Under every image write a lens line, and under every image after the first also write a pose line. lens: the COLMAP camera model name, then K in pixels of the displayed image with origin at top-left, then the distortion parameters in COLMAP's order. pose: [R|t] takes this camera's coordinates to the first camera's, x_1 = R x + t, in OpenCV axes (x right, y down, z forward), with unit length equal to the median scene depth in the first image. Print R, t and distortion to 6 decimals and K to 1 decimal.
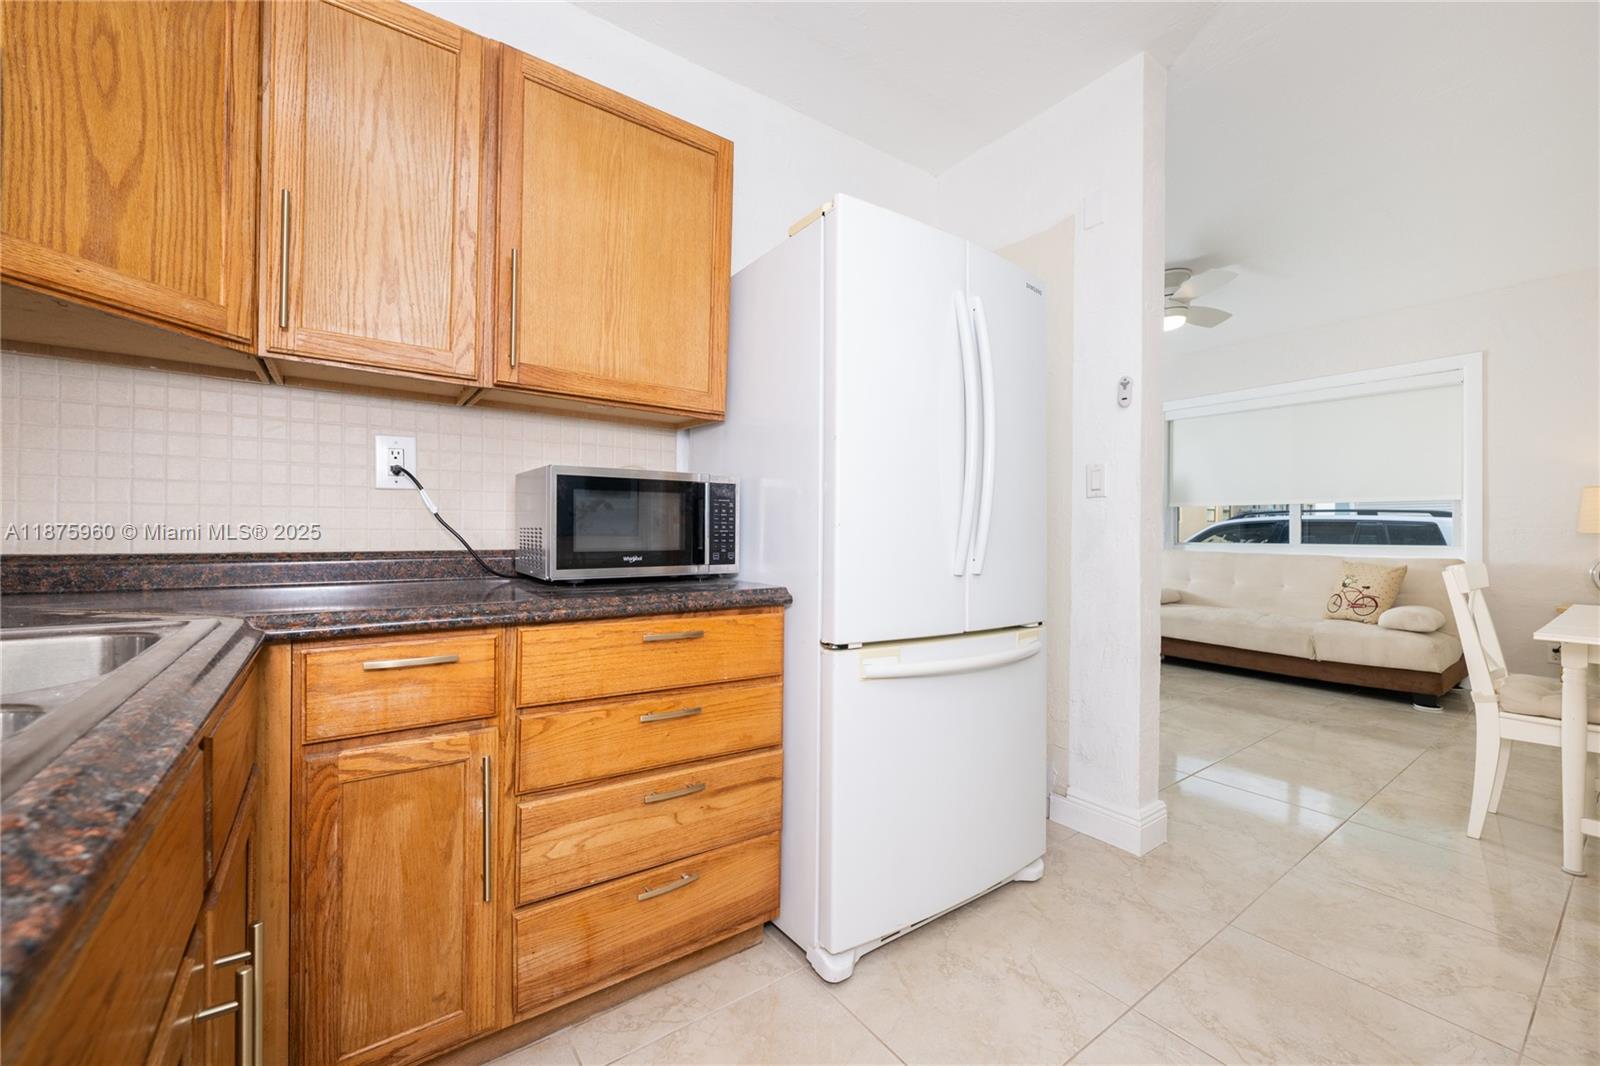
lens RADIAL K [[635.4, 0, 797.1], [0, 635.4, 532.1], [0, 0, 1]] dist [-0.001655, 0.000255]
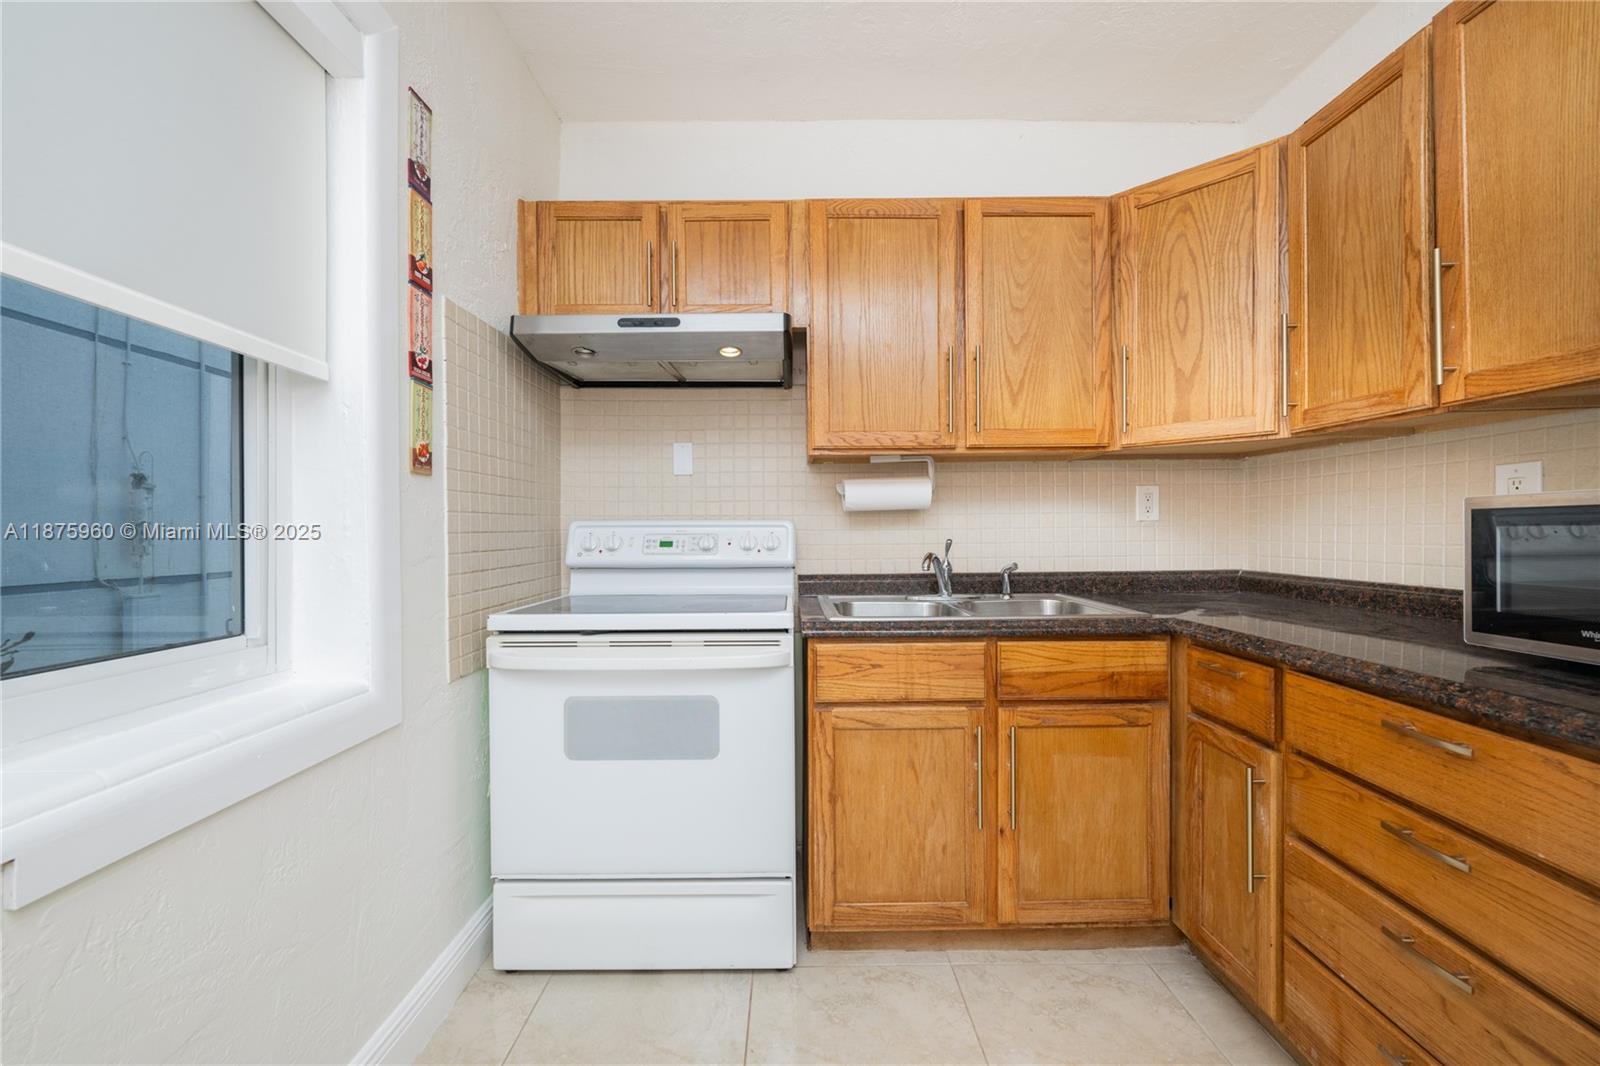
lens RADIAL K [[635.4, 0, 797.6], [0, 635.4, 530.9], [0, 0, 1]] dist [-0.001655, 0.000255]
pose [[-0.574869, -0.003101, -0.818239, 0.820844], [0.002319, 0.999983, -0.005419, -0.069040], [0.818242, -0.005013, -0.574852, 0.860742]]
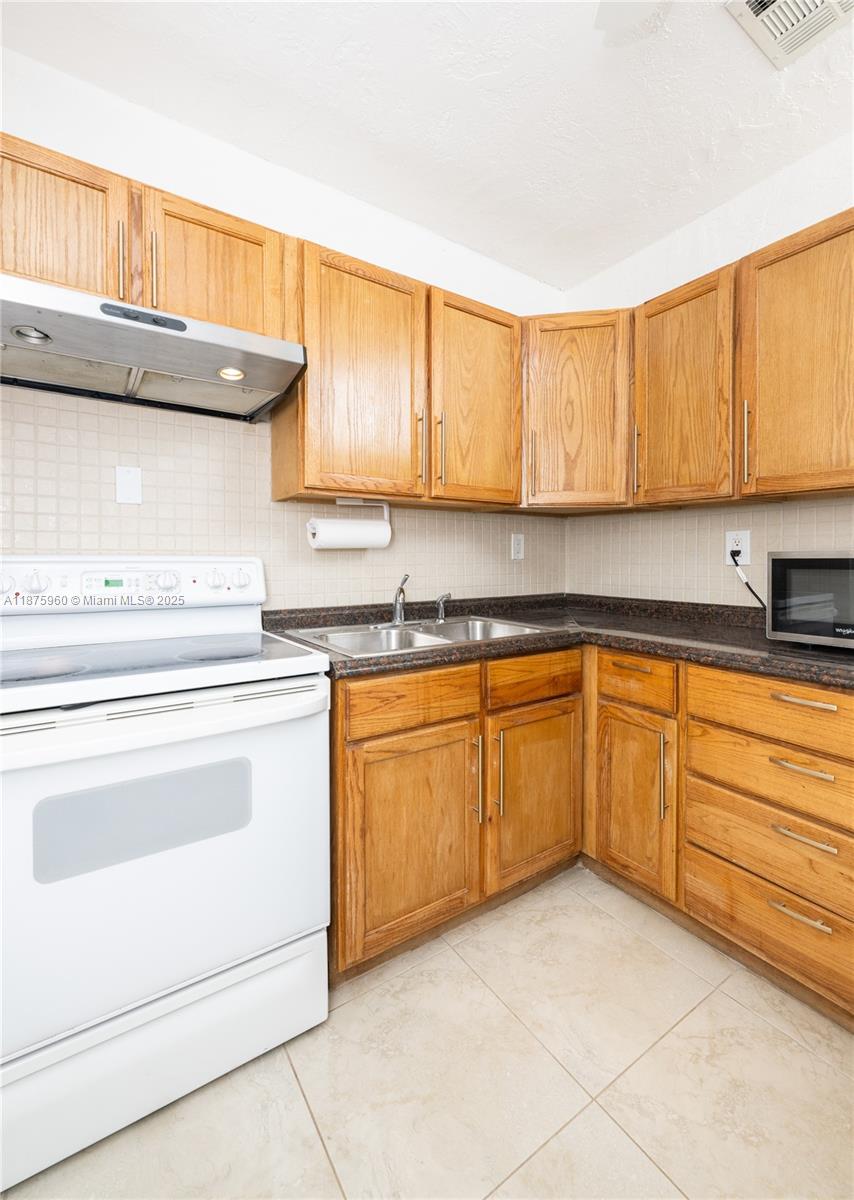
lens RADIAL K [[507.4, 0, 429.1], [0, 507.4, 559.7], [0, 0, 1]] dist [0.000221, 0.001390]
pose [[-0.029348, -0.005556, -0.999554, 0.773859], [-0.000774, 0.999984, -0.005536, -0.091572], [0.999569, 0.000611, -0.029352, 0.359687]]
